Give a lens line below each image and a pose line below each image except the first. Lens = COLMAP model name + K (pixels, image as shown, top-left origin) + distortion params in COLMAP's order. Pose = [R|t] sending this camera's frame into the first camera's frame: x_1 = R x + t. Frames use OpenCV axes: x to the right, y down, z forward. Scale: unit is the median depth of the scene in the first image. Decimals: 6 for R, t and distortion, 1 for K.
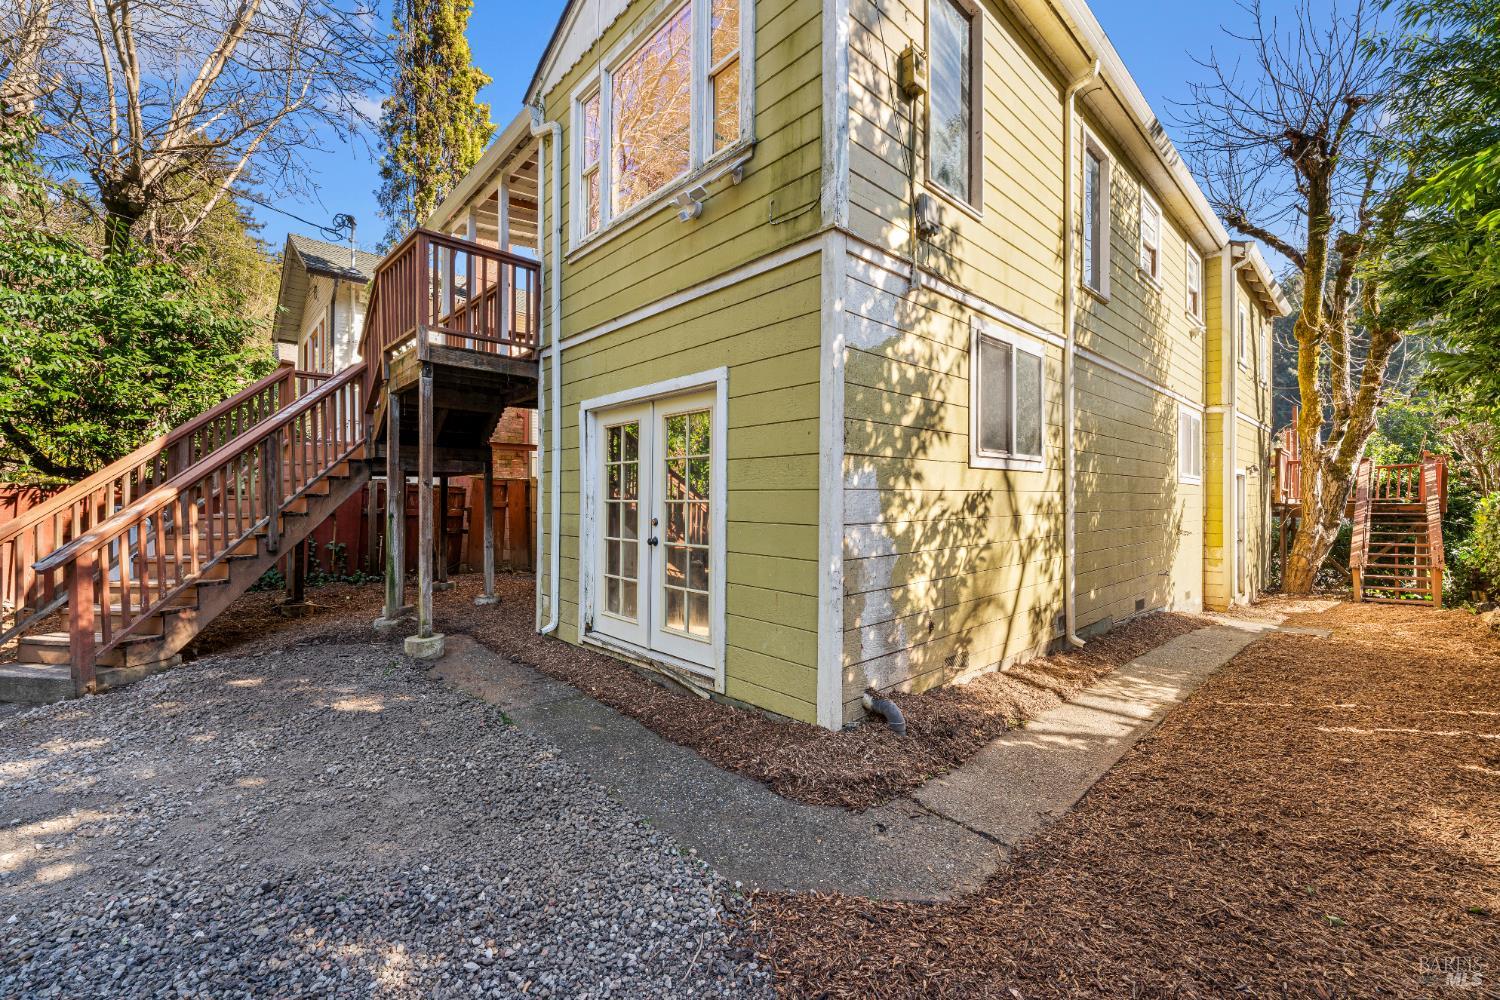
lens RADIAL K [[609.3, 0, 747.3], [0, 609.3, 500.7], [0, 0, 1]] dist [-0.000920, -0.001339]
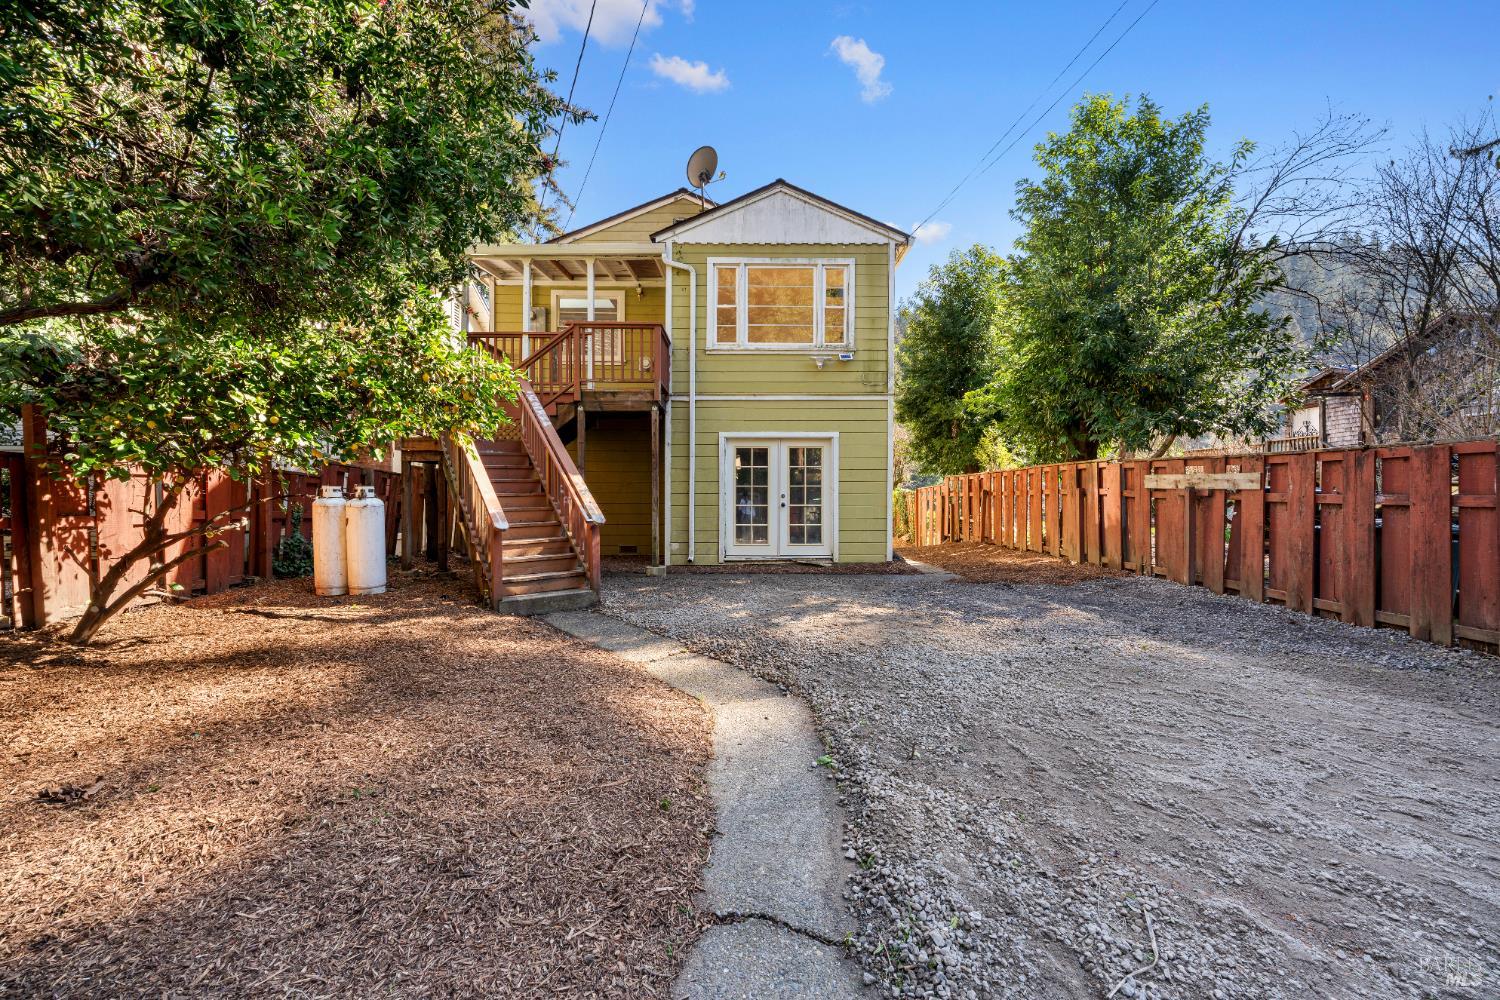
lens RADIAL K [[609.3, 0, 747.3], [0, 609.3, 505.7], [0, 0, 1]] dist [-0.000920, -0.001339]
pose [[0.671622, -0.012034, 0.740796, -1.593218], [0.003105, 0.999905, 0.013429, 0.035431], [-0.740887, -0.006719, 0.671596, -0.301133]]
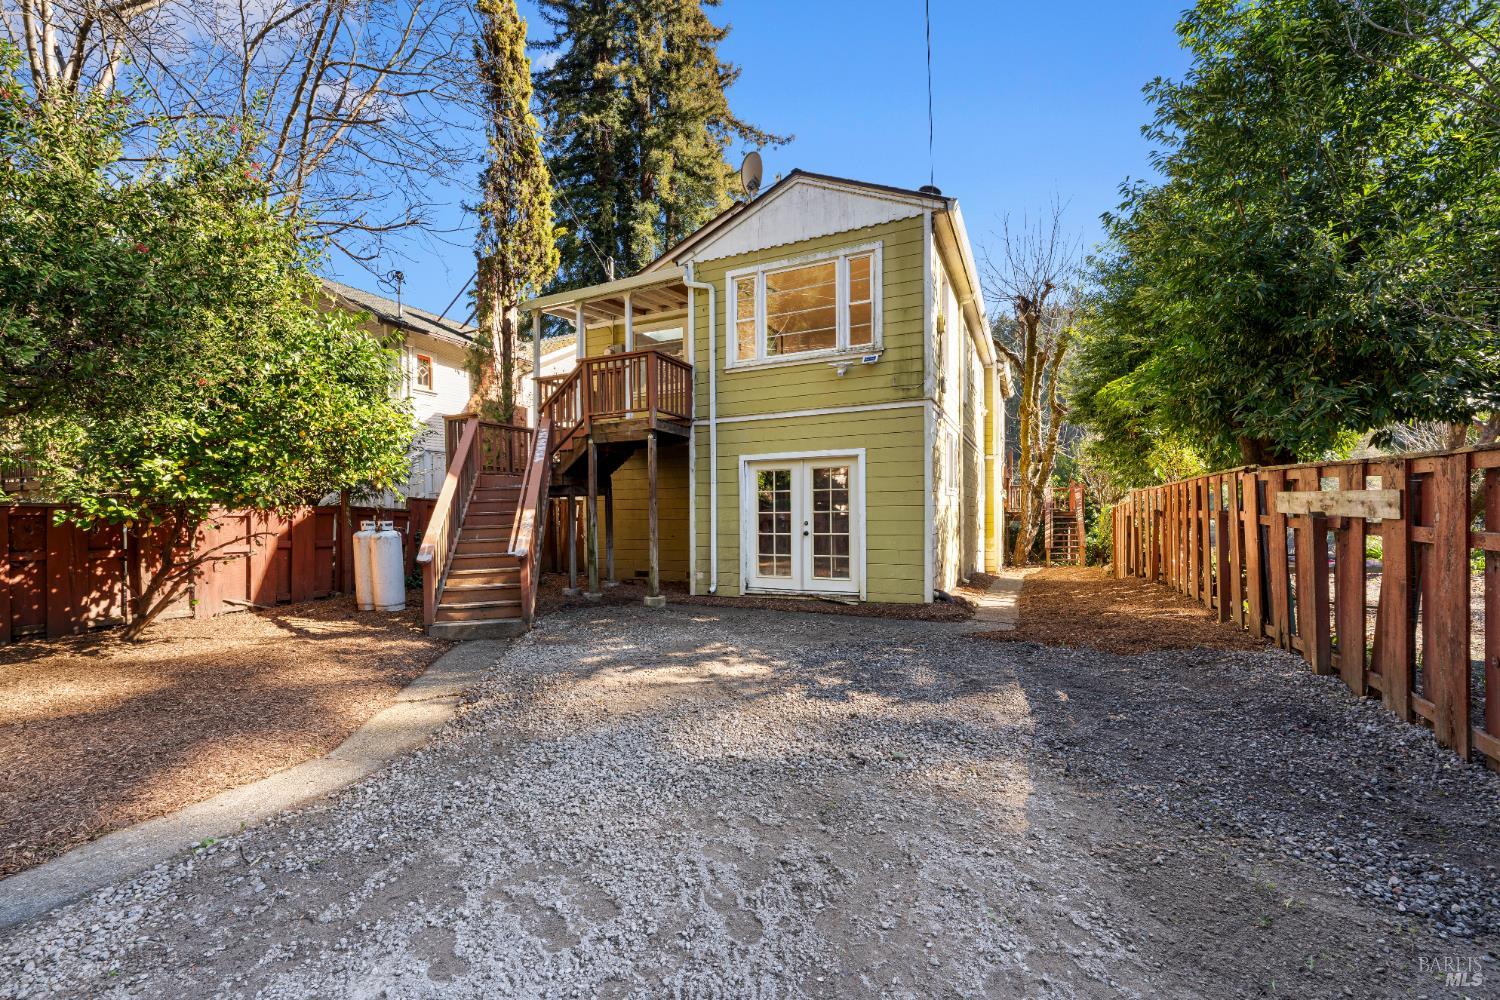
lens RADIAL K [[609.3, 0, 752.5], [0, 609.3, 522.2], [0, 0, 1]] dist [-0.000920, -0.001339]
pose [[0.927872, -0.016904, 0.372516, -0.891225], [0.013400, 0.999838, 0.011993, 0.005928], [-0.372659, -0.006137, 0.927948, -0.620836]]
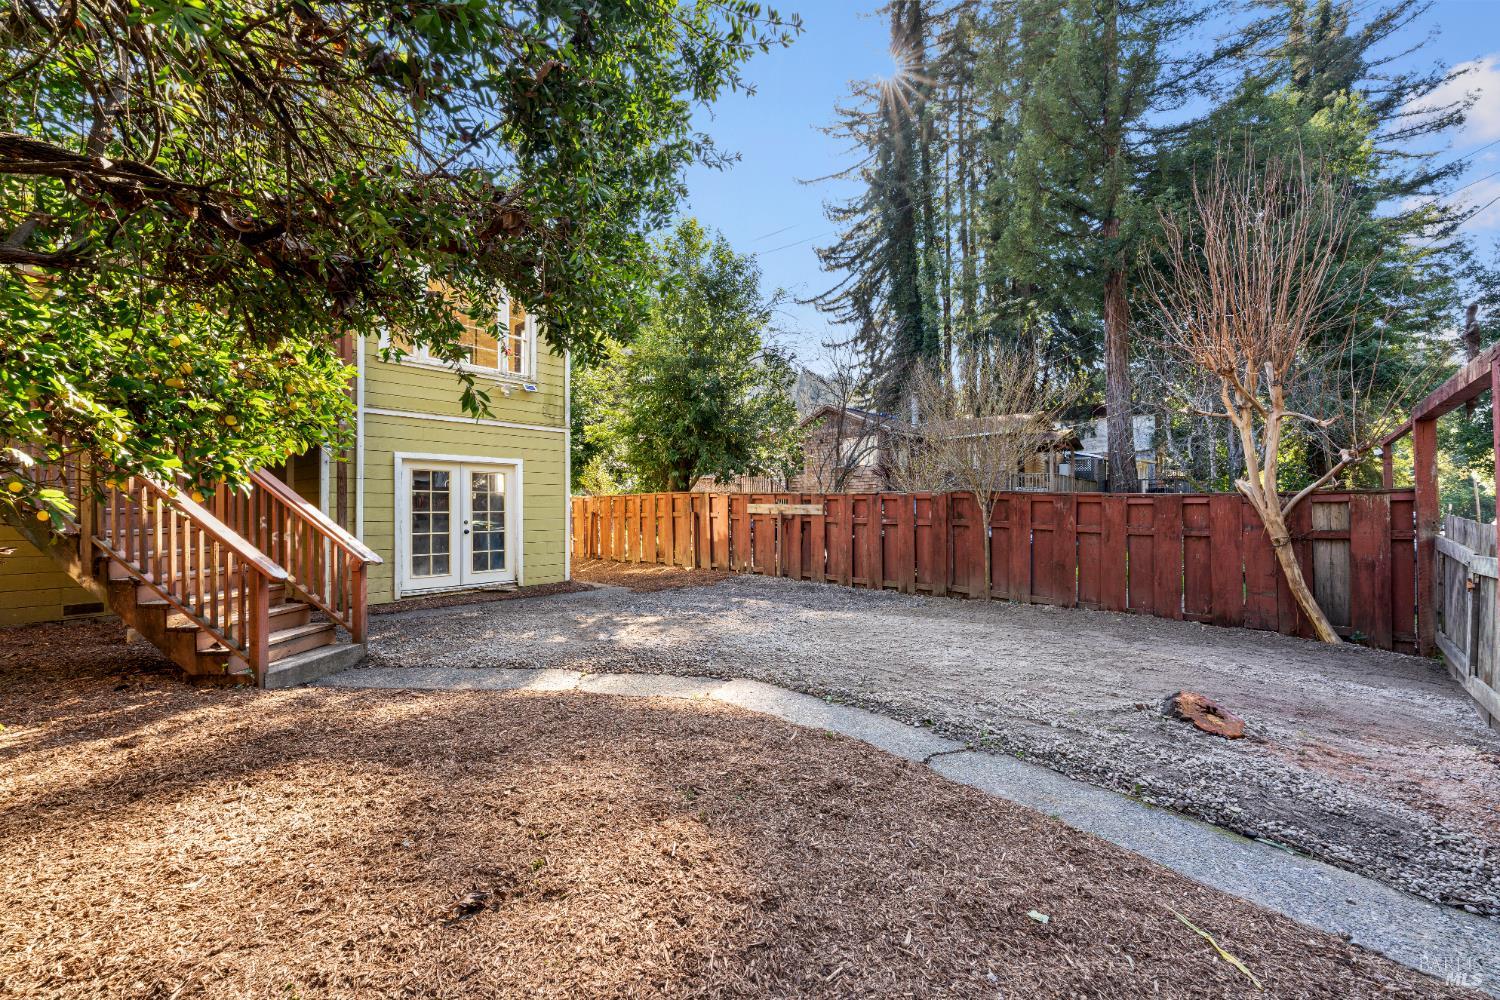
lens RADIAL K [[609.3, 0, 757.3], [0, 609.3, 506.5], [0, 0, 1]] dist [-0.000920, -0.001339]
pose [[-0.108234, 0.004759, 0.994114, -2.005684], [0.008996, 0.999952, -0.003807, -0.001446], [-0.994085, 0.008531, -0.108272, 0.217404]]
